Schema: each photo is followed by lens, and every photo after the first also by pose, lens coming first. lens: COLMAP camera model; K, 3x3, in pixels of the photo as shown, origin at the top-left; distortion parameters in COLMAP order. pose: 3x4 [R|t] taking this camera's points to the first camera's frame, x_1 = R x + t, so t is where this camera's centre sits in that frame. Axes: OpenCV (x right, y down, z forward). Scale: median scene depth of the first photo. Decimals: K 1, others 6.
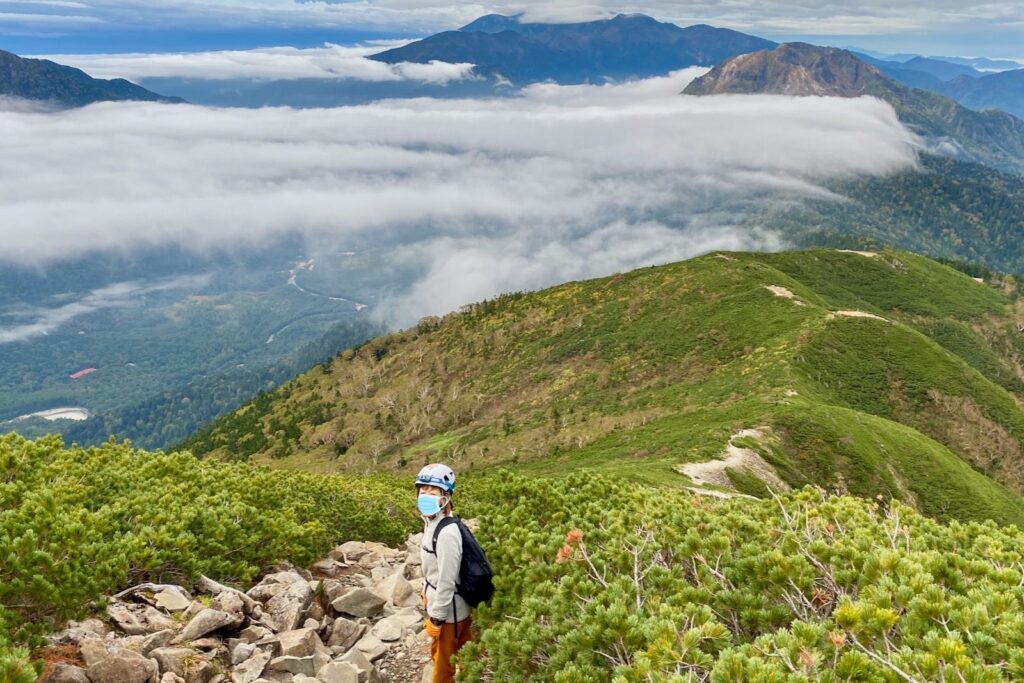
lens RADIAL K [[857.1, 0, 552.6], [0, 857.1, 344.7], [0, 0, 1]] dist [0.031320, -0.052472]
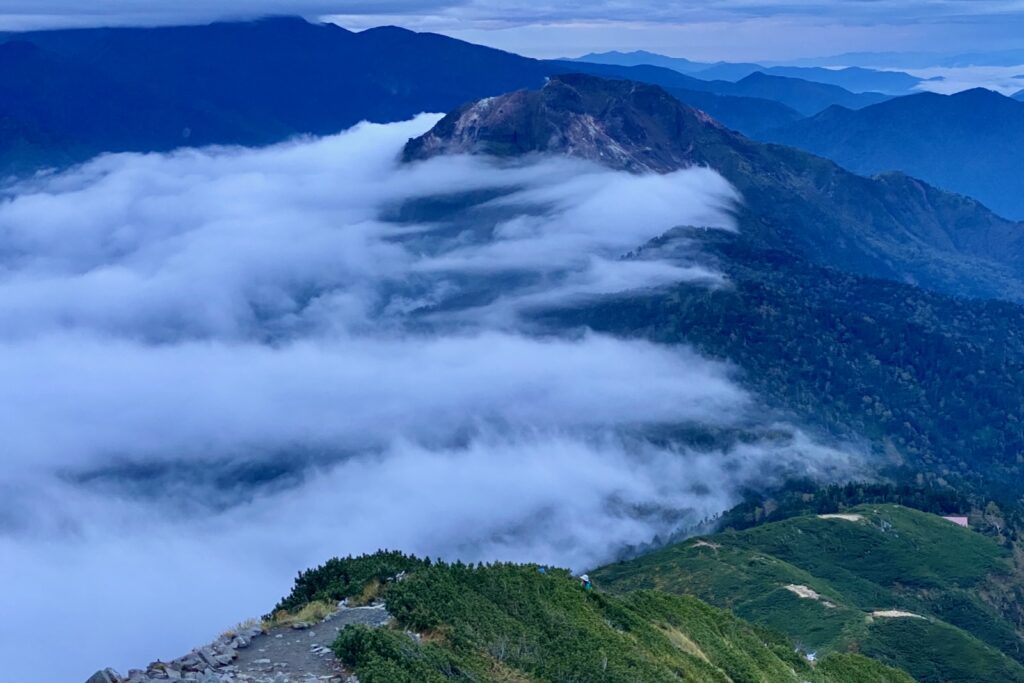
lens RADIAL K [[1821.0, 0, 583.4], [0, 1821.0, 340.9], [0, 0, 1]] dist [0.059965, 0.903663]
pose [[0.951472, -0.069620, 0.299758, -0.144257], [0.110674, 0.986313, -0.122221, -0.031262], [-0.287146, 0.149466, 0.946154, -0.225356]]
